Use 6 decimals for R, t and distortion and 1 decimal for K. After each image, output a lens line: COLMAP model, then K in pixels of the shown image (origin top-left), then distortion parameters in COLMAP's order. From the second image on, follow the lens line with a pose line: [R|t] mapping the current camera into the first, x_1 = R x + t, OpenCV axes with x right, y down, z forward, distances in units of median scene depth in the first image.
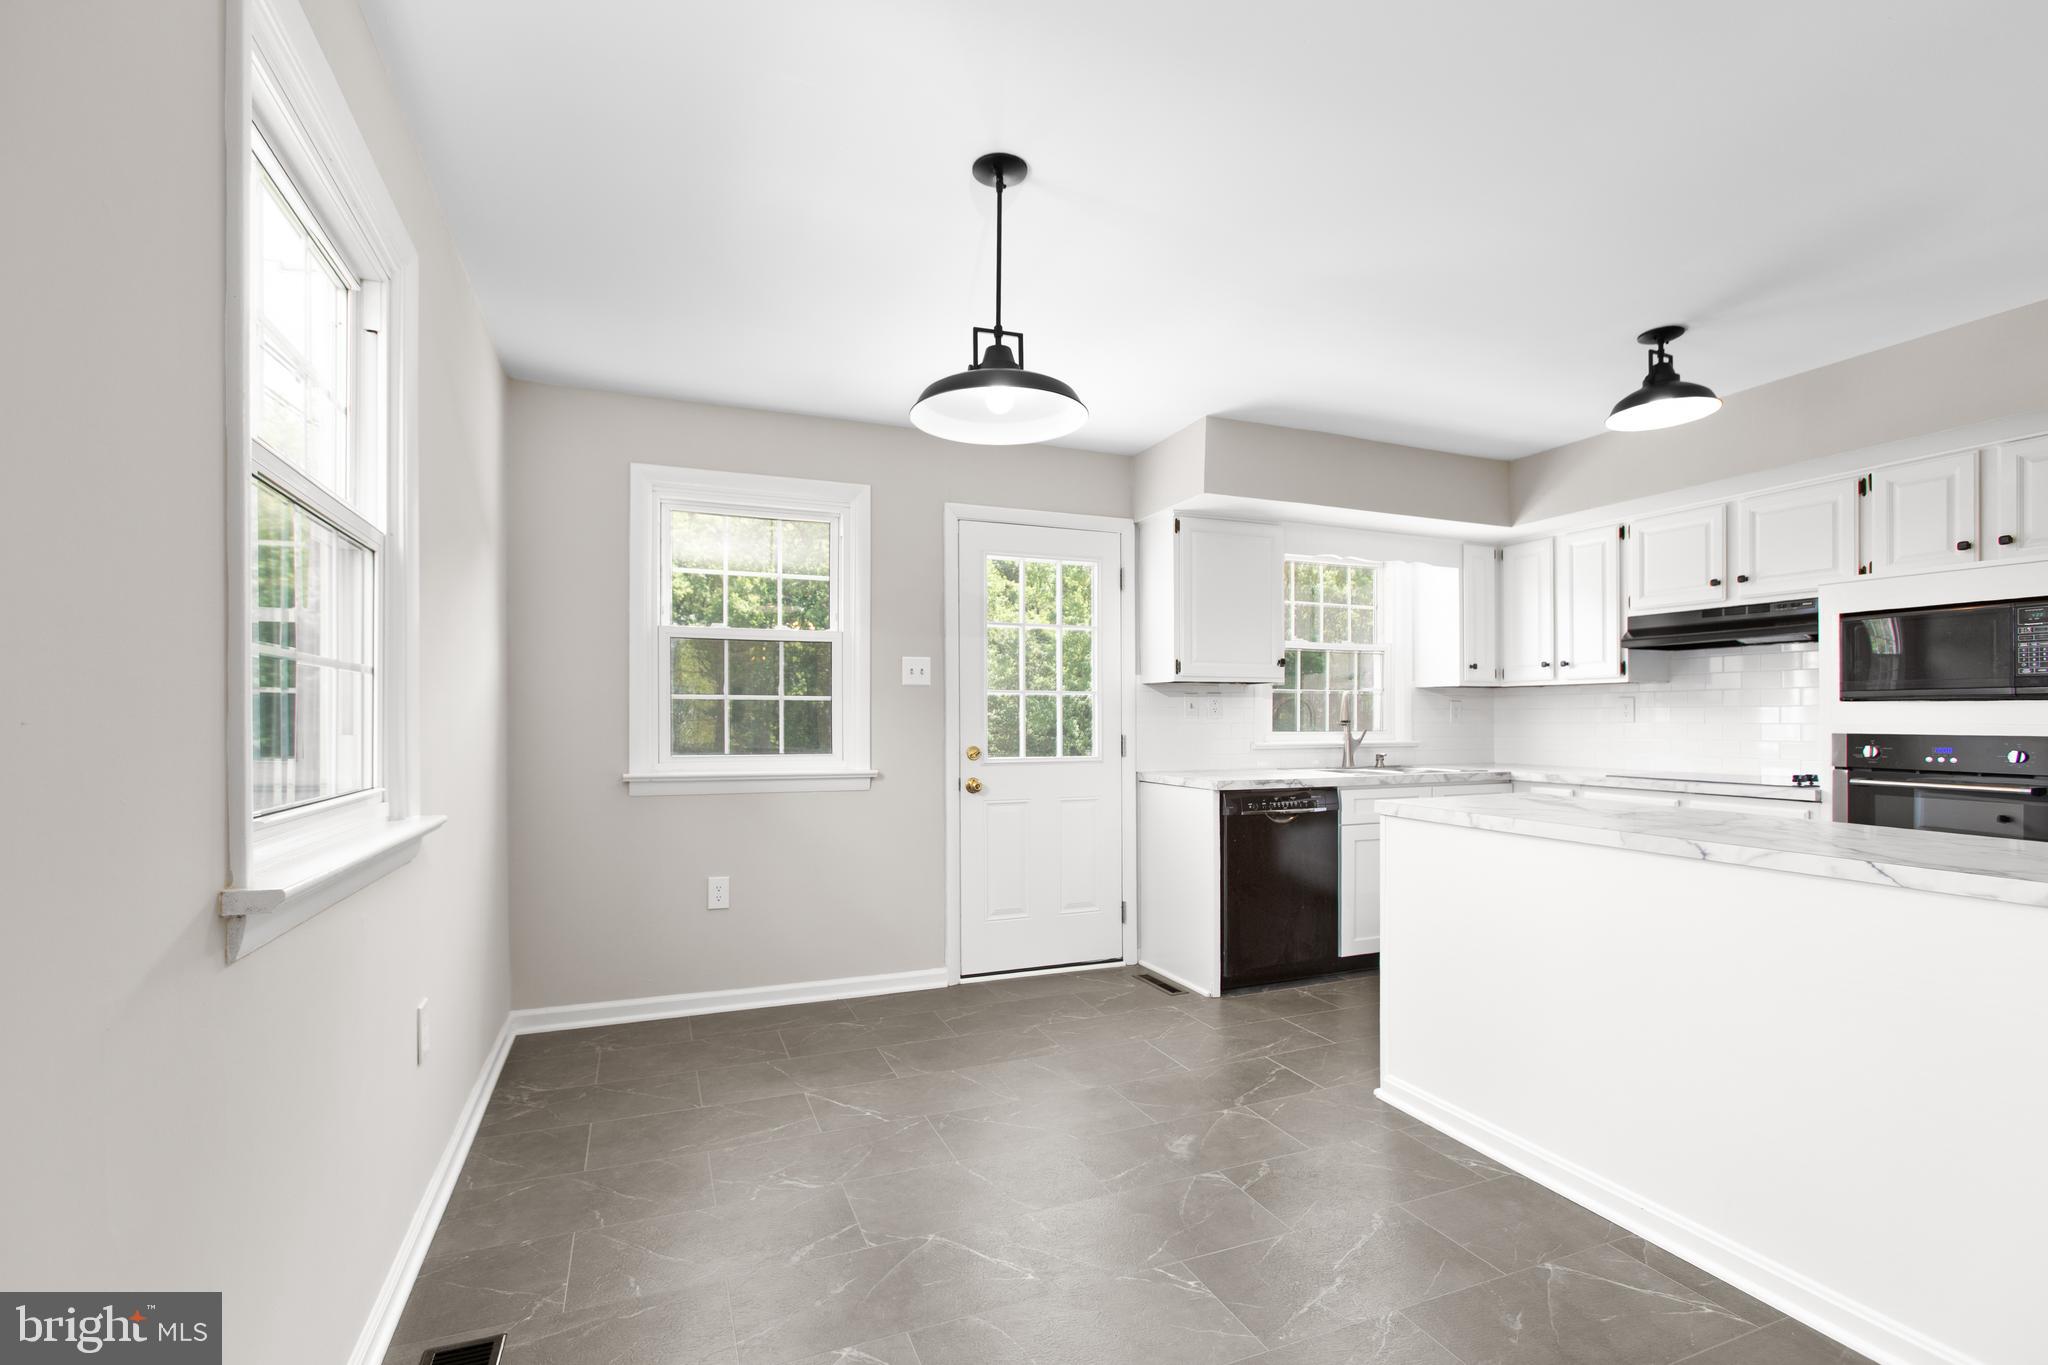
lens RADIAL K [[931.6, 0, 1026.1], [0, 931.6, 693.6], [0, 0, 1]] dist [0.001206, -0.000080]
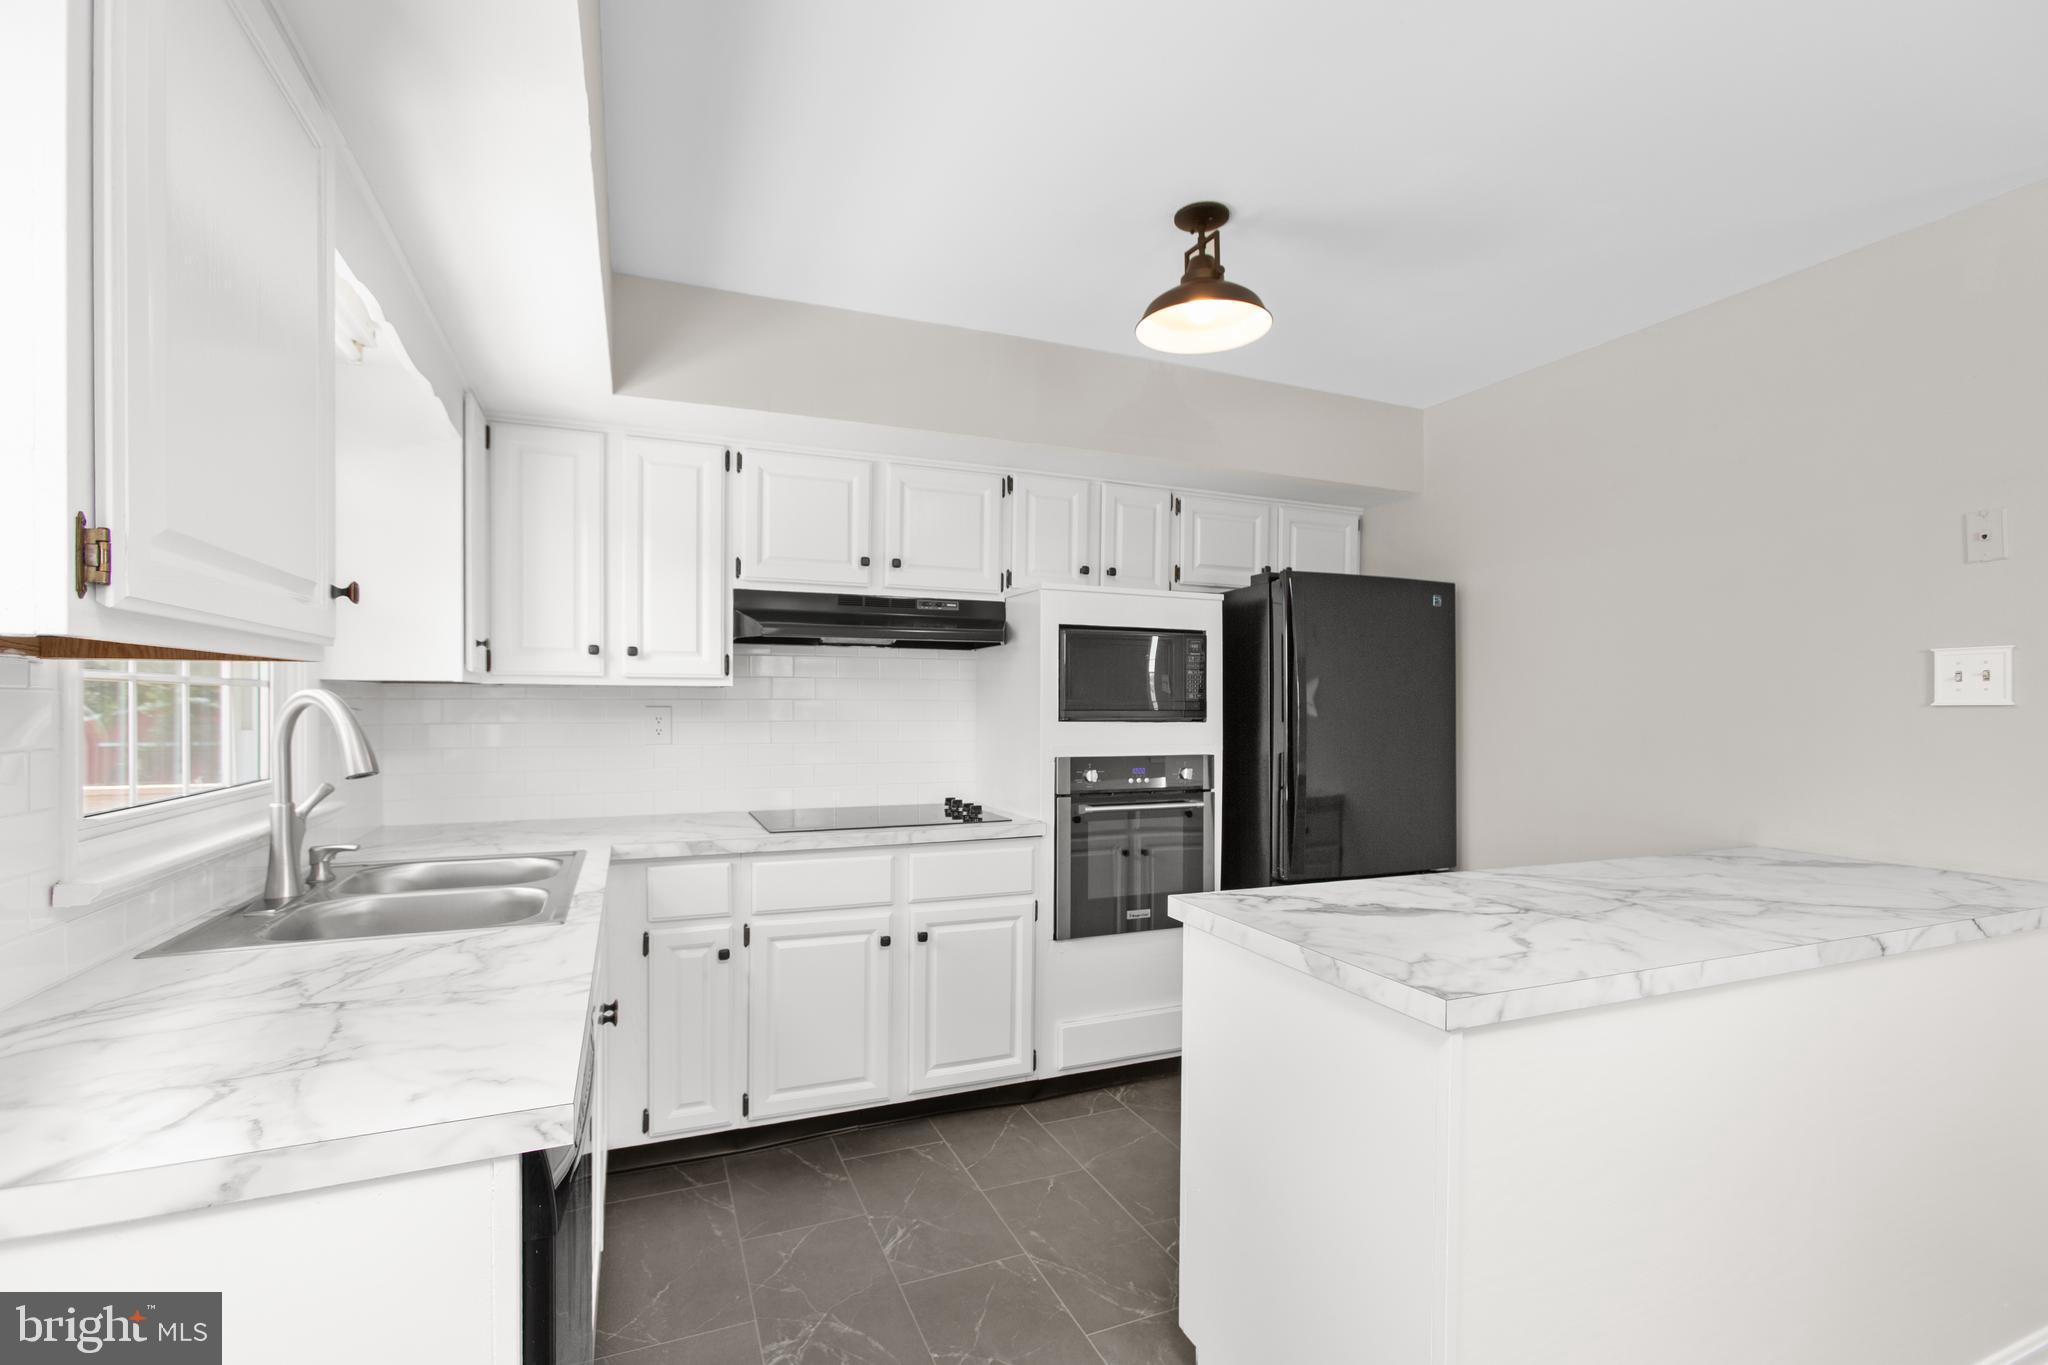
lens RADIAL K [[931.6, 0, 1027.2], [0, 931.6, 704.4], [0, 0, 1]] dist [0.001206, -0.000080]
pose [[-0.014838, 0.000383, 0.999890, -0.024861], [-0.028128, 0.999604, -0.000800, -0.006676], [-0.999494, -0.028136, -0.014822, 1.038781]]
